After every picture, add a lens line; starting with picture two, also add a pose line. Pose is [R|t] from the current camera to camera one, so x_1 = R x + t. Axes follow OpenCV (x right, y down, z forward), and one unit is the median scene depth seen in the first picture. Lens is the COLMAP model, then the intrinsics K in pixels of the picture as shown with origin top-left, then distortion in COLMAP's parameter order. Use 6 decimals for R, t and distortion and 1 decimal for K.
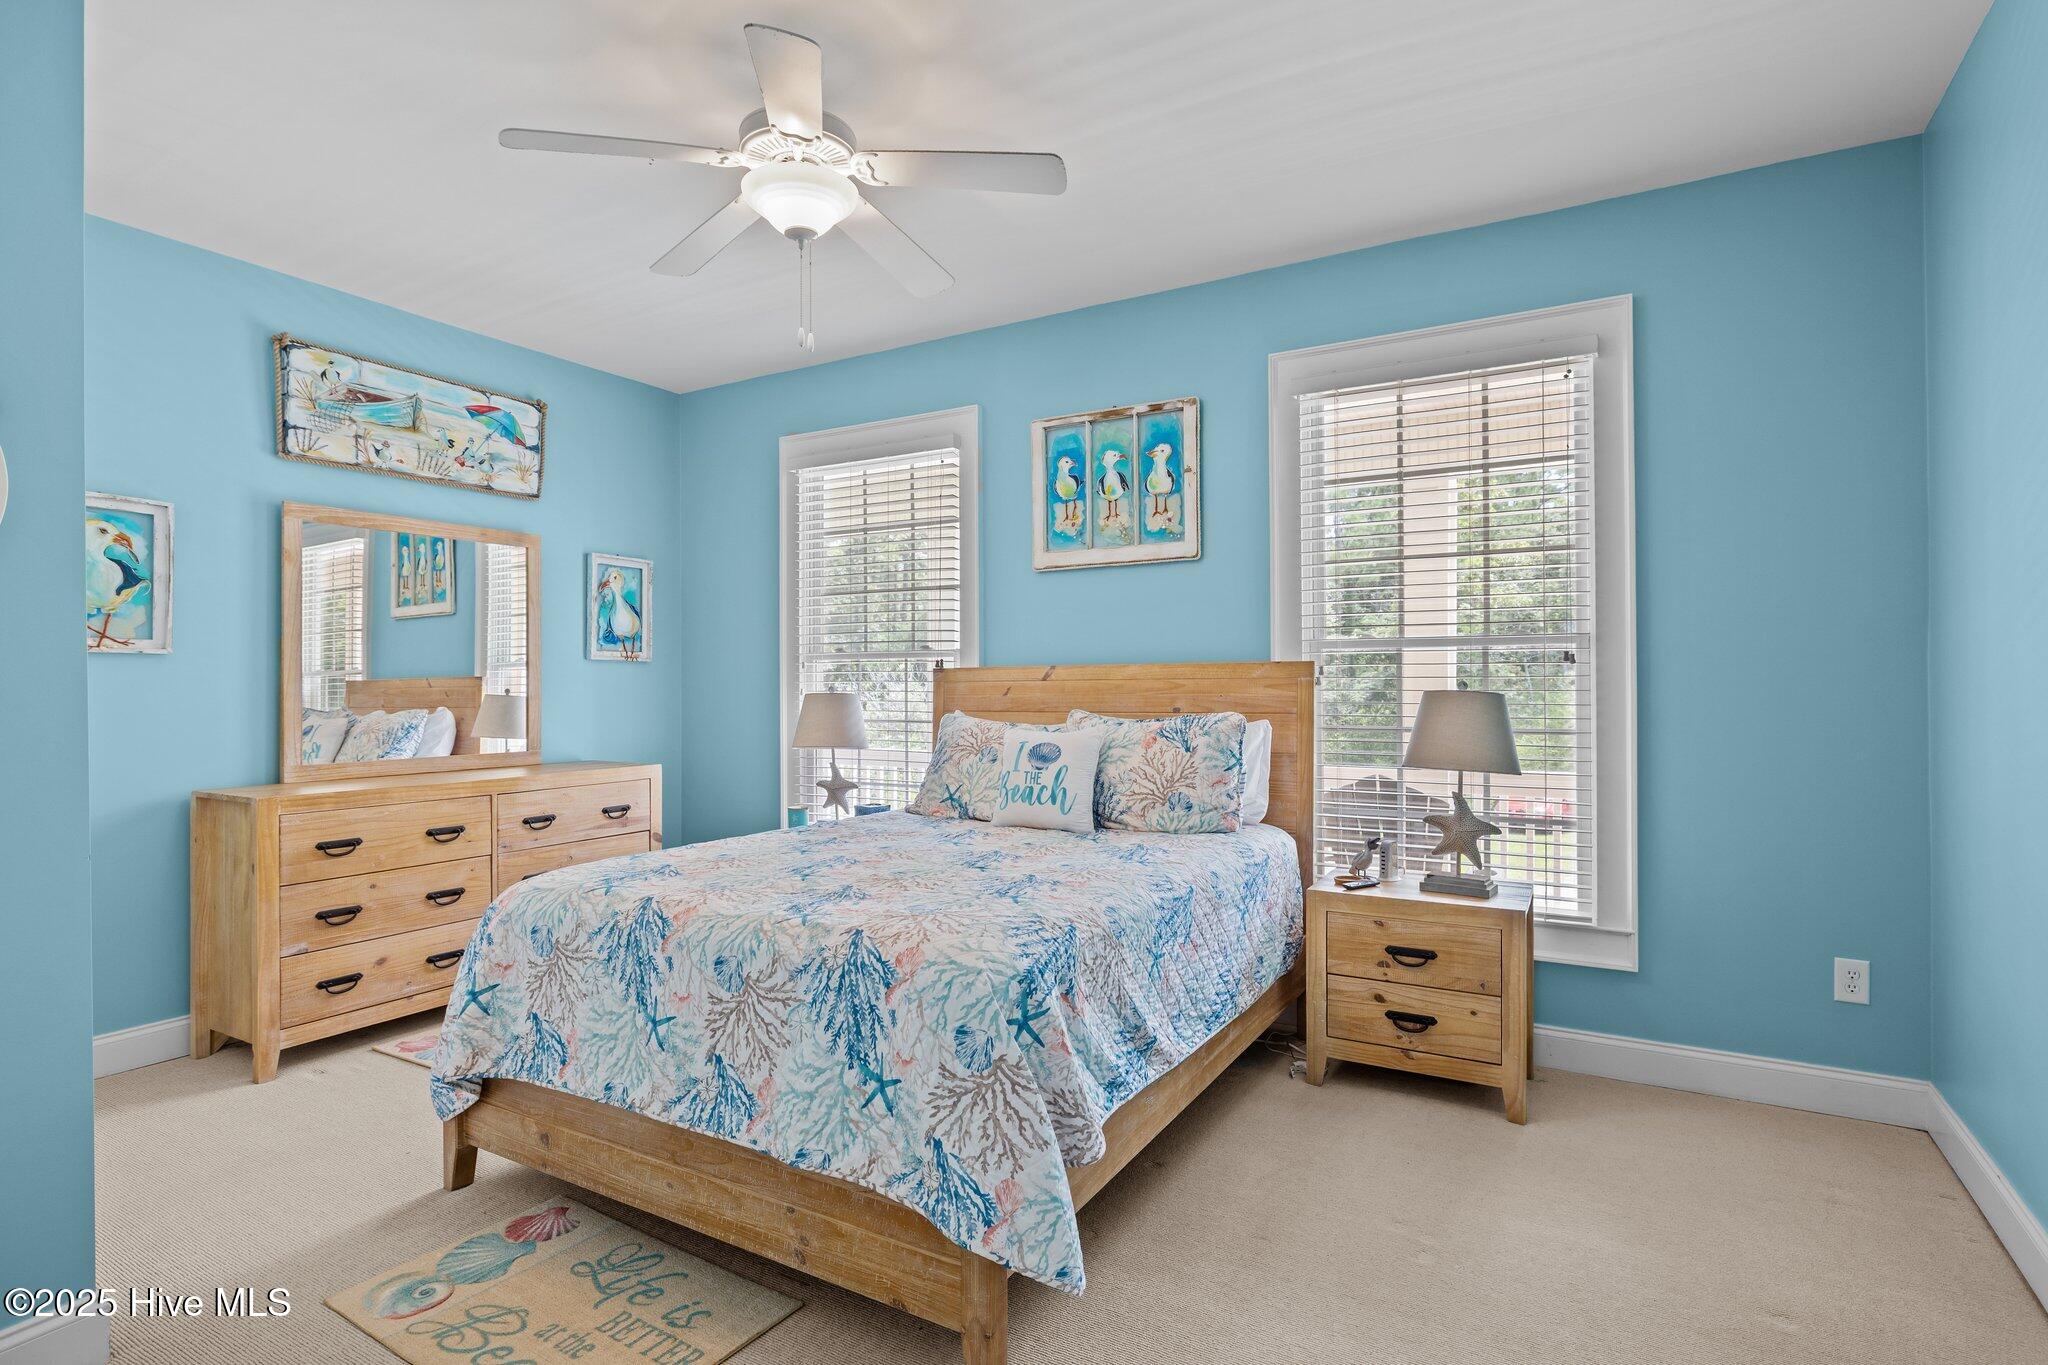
lens RADIAL K [[1032.5, 0, 1024.0], [0, 1032.5, 682.5], [0, 0, 1]] dist [0.003565, 0.000467]
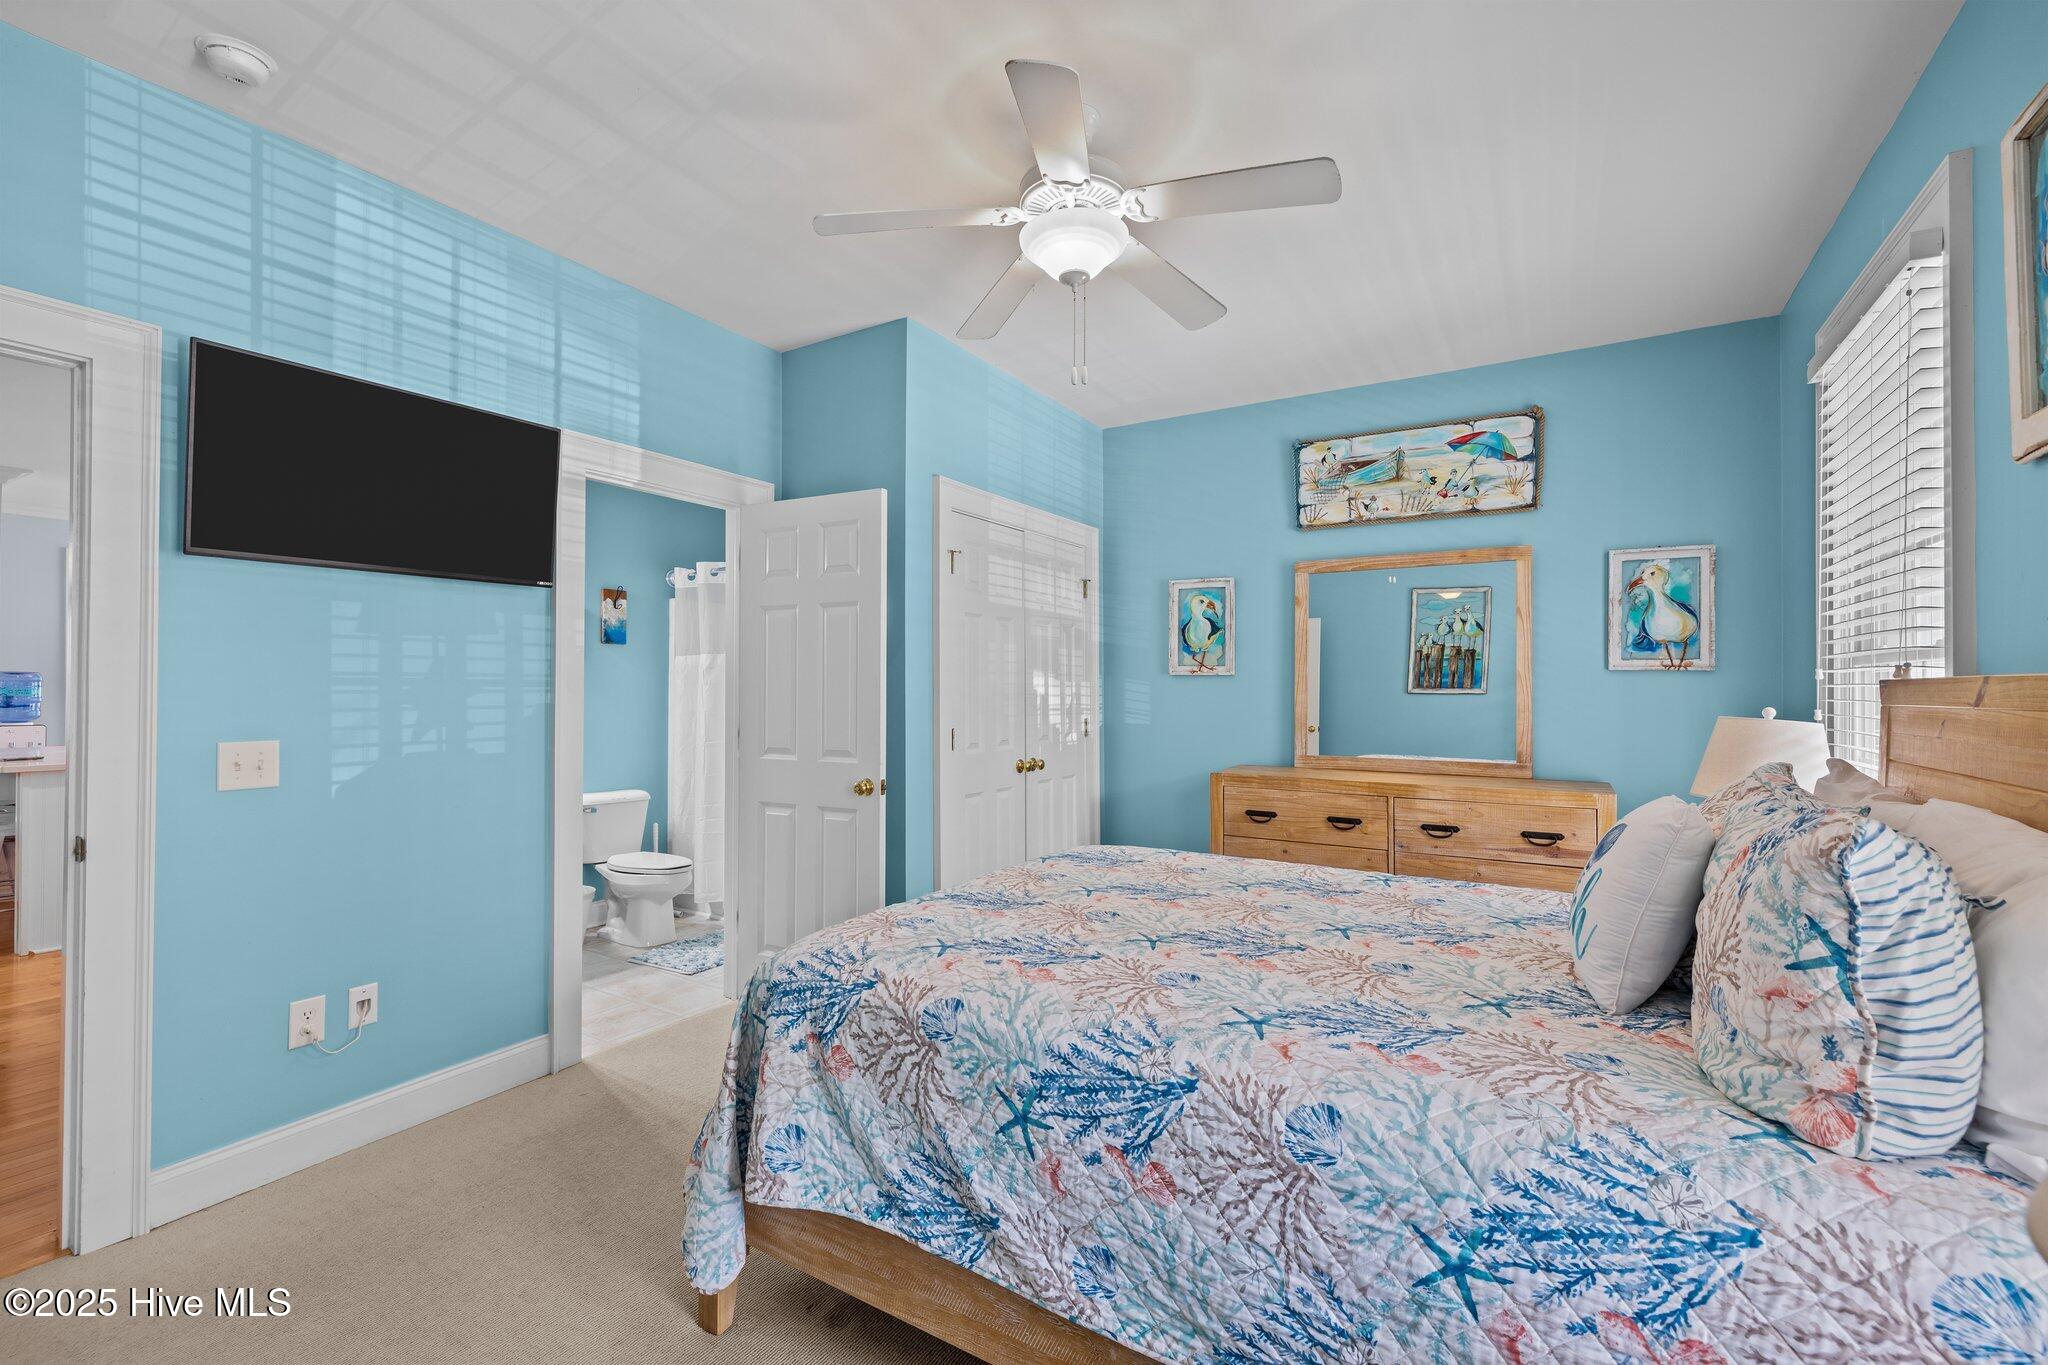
lens RADIAL K [[878.0, 0, 1024.0], [0, 878.0, 689.8], [0, 0, 1]] dist [-0.002289, -0.000251]
pose [[-0.018696, 0.007853, -0.999794, 0.415461], [0.000689, 0.999969, 0.007841, -0.013414], [0.999825, -0.000543, -0.018701, 0.594531]]
